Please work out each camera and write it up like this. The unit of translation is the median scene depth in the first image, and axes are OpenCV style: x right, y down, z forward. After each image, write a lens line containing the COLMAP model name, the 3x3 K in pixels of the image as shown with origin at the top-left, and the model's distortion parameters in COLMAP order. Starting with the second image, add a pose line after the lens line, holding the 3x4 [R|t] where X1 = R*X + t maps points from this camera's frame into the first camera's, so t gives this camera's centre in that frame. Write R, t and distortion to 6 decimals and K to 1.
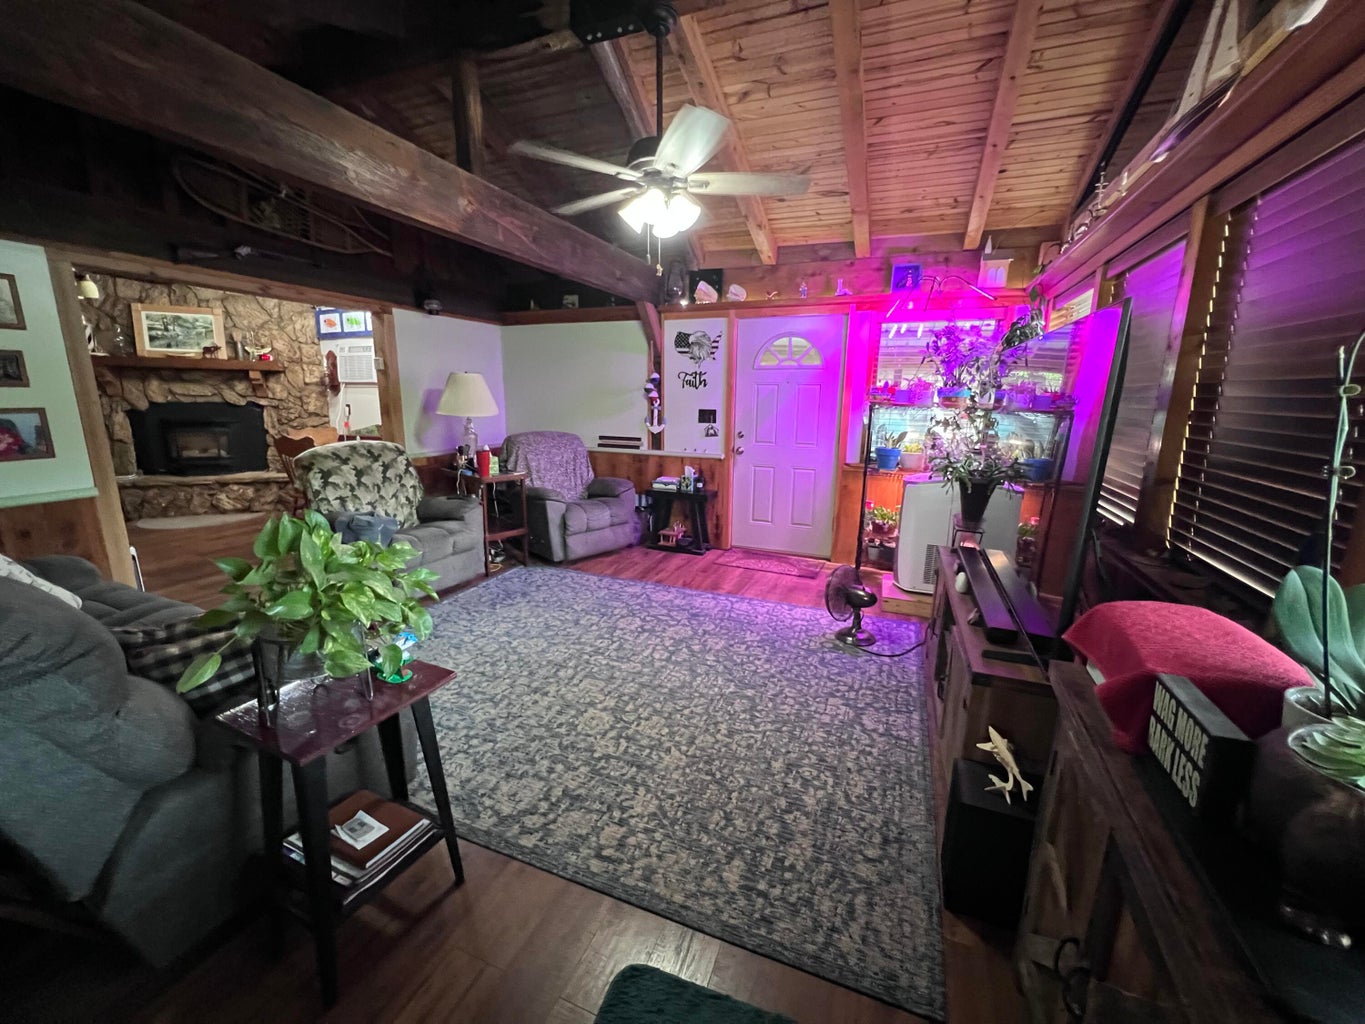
lens RADIAL K [[549.4, 0, 680.3], [0, 549.4, 511.6], [0, 0, 1]] dist [0.000603, 0.000097]
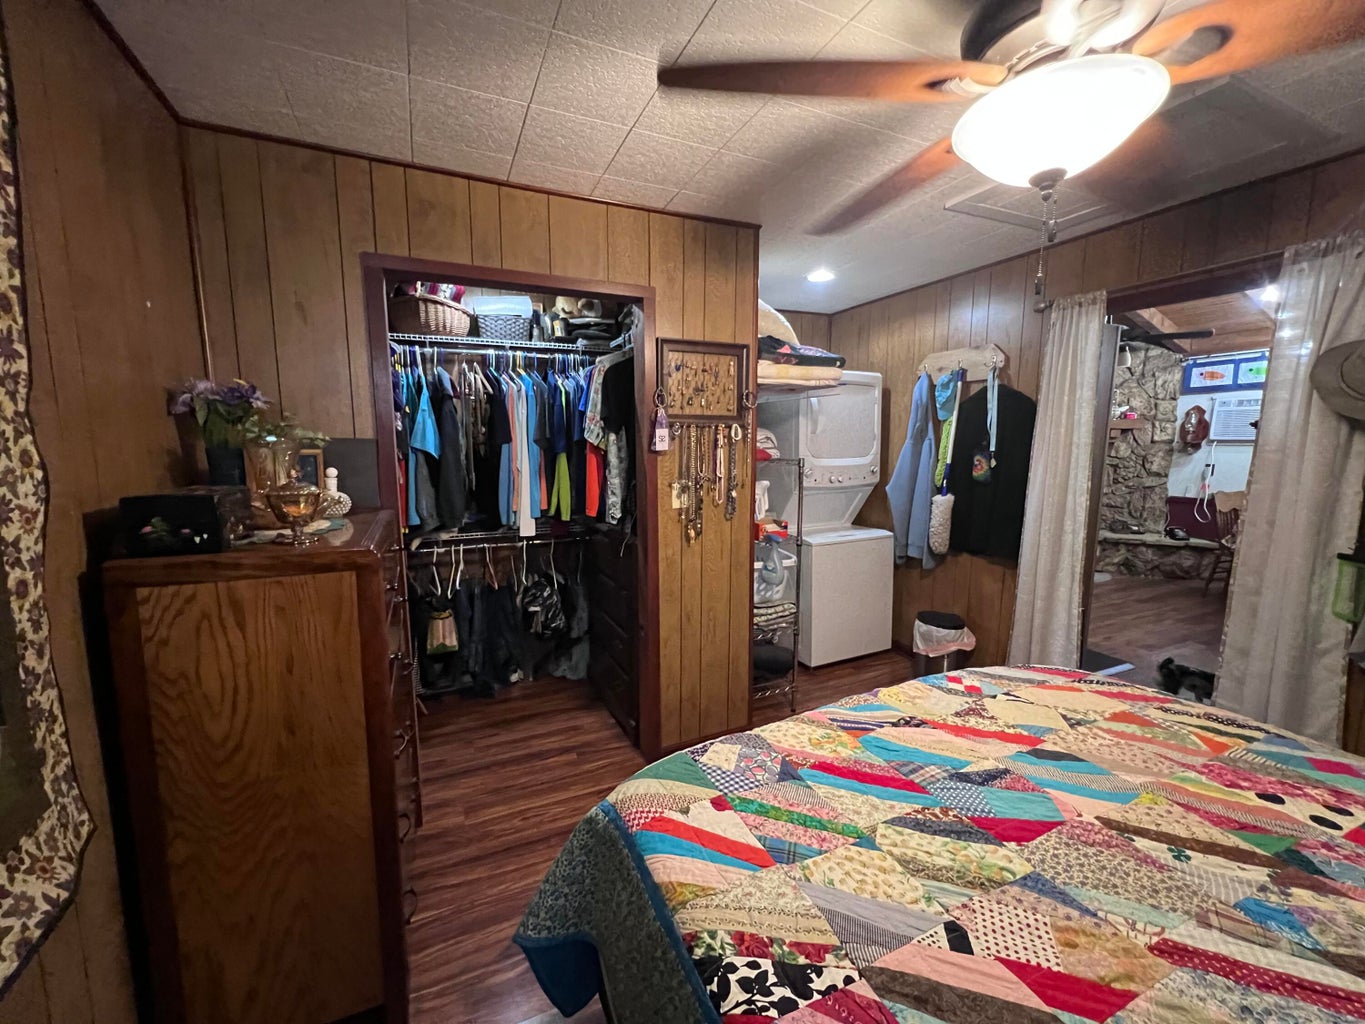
lens RADIAL K [[545.2, 0, 680.6], [0, 545.2, 512.1], [0, 0, 1]] dist [-0.003193, 0.000268]
pose [[0.719827, 0.079448, -0.689592, -0.647510], [-0.140462, 0.989549, -0.032615, 0.032009], [0.679794, 0.120339, 0.723463, -0.219136]]
